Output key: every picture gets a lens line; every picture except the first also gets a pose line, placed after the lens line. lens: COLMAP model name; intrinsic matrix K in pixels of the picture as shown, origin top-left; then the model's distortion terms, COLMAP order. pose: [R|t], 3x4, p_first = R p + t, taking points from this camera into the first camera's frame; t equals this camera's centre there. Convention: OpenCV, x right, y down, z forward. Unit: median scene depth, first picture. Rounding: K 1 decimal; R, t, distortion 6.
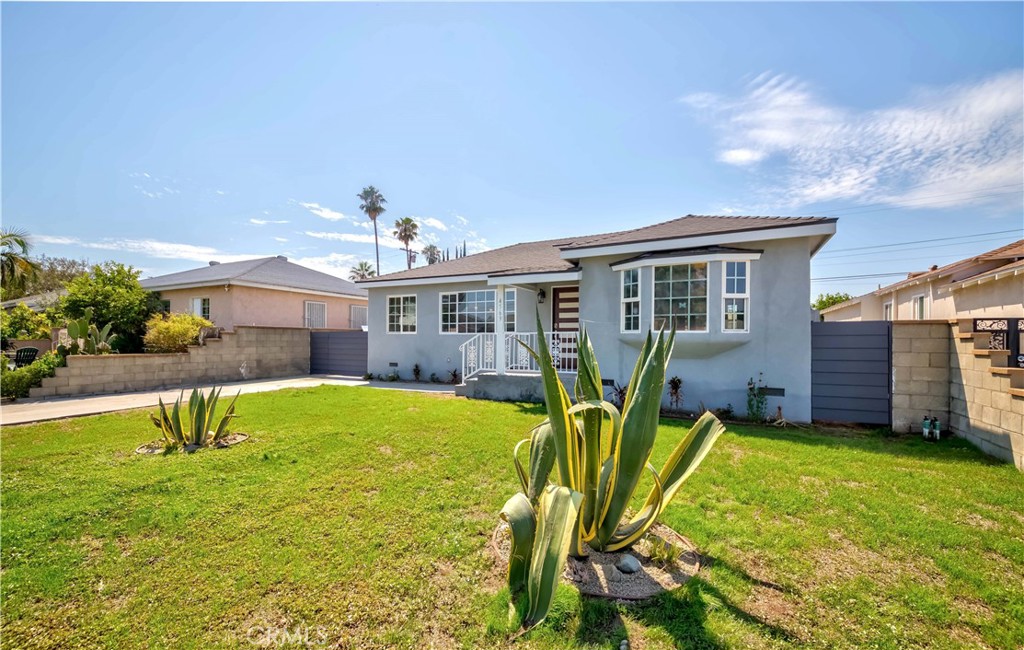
lens RADIAL K [[438.3, 0, 504.3], [0, 438.3, 331.7], [0, 0, 1]] dist [-0.016113, -0.000582]
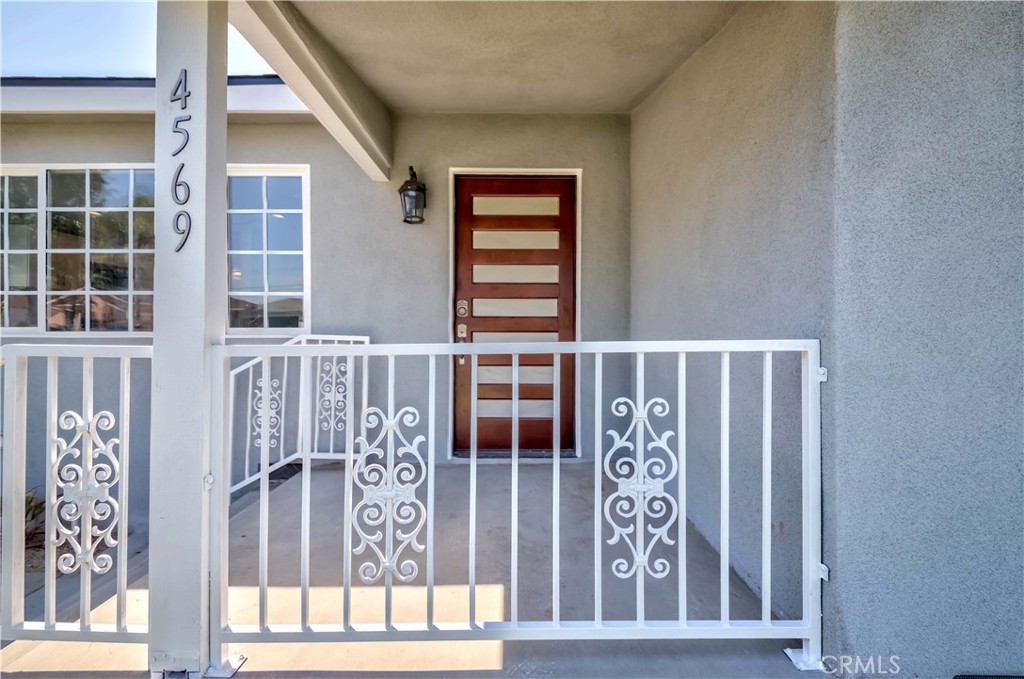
lens RADIAL K [[420.6, 0, 511.5], [0, 420.6, 329.3], [0, 0, 1]] dist [0.001226, 0.000154]
pose [[0.875330, 0.002652, 0.483518, 0.010385], [-0.008542, 0.999914, 0.009978, -0.002463], [-0.483450, -0.012864, 0.875277, 0.623507]]
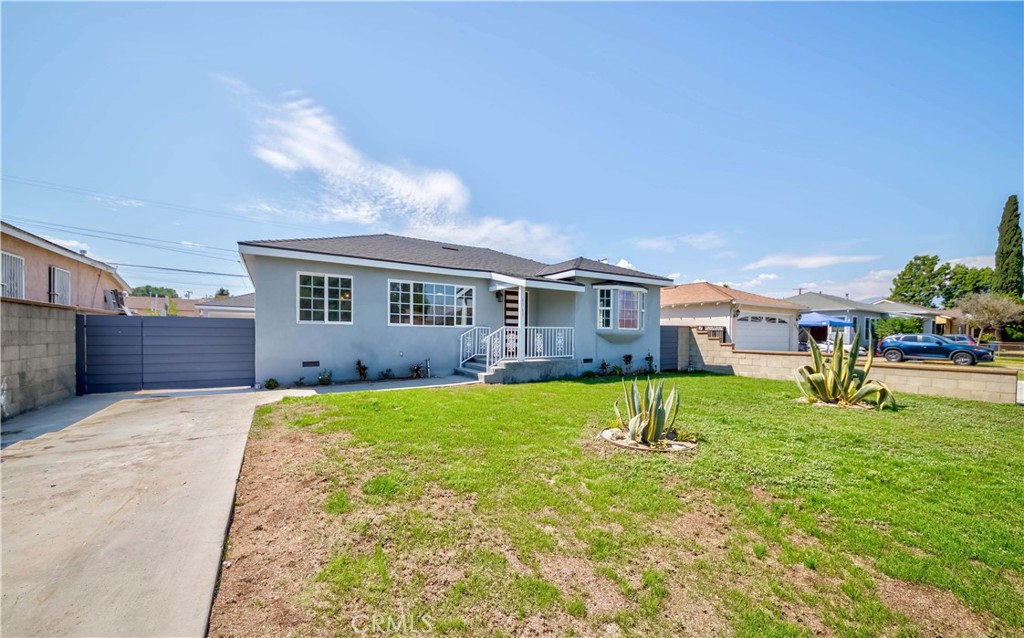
lens RADIAL K [[394.8, 0, 527.6], [0, 394.8, 336.3], [0, 0, 1]] dist [0.002835, -0.001044]
pose [[0.461643, -0.001800, 0.887064, -0.707323], [-0.019714, 0.999730, 0.012288, 0.011714], [-0.886847, -0.023161, 0.461483, 0.359007]]
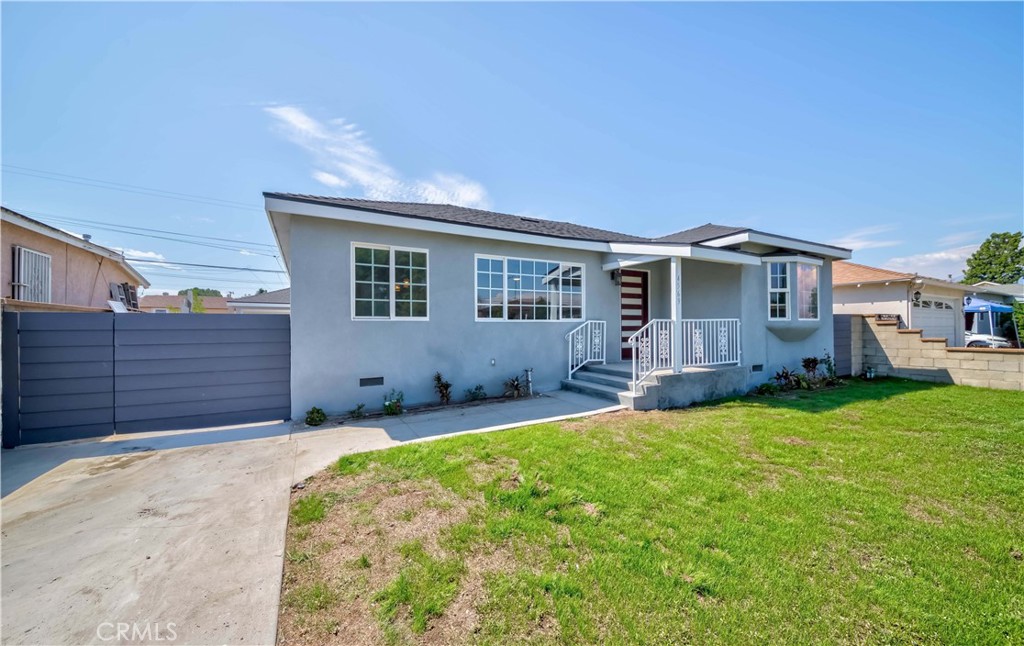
lens RADIAL K [[362.1, 0, 506.4], [0, 362.1, 319.3], [0, 0, 1]] dist [-0.006779, 0.000312]
pose [[0.561908, 0.012307, 0.827108, -0.524349], [-0.002458, 0.999910, -0.013208, 0.009029], [-0.827196, 0.005389, 0.561888, 0.655266]]
